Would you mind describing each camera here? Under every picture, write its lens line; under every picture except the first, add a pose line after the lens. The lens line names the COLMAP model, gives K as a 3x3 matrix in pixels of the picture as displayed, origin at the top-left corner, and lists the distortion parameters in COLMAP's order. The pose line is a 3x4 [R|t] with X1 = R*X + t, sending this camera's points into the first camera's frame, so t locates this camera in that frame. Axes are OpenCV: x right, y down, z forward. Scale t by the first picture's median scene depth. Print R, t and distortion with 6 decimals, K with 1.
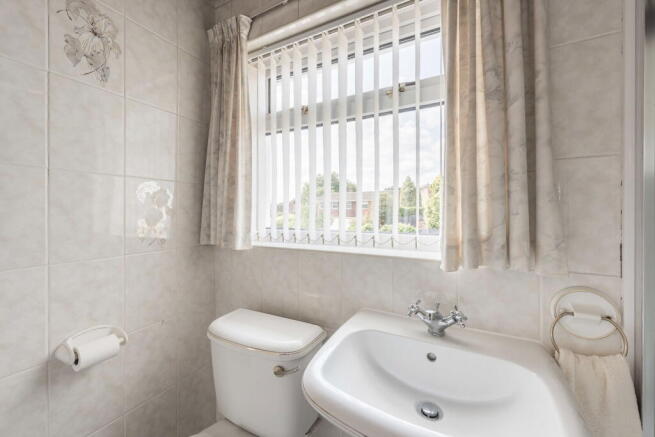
lens RADIAL K [[260.5, 0, 327.5], [0, 260.5, 218.5], [0, 0, 1]] dist [-0.000373, -0.000018]
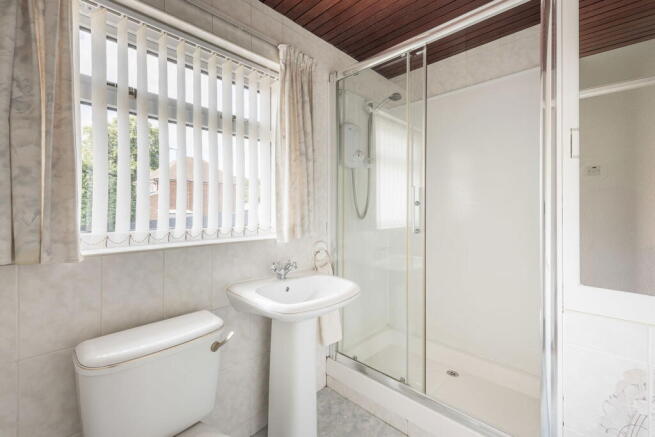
lens RADIAL K [[273.7, 0, 327.3], [0, 273.7, 213.3], [0, 0, 1]] dist [0.000709, 0.000104]
pose [[0.274090, -0.023071, 0.961427, -0.995400], [0.002367, 0.999725, 0.023315, -0.038055], [-0.961701, -0.004114, 0.274070, 0.142505]]
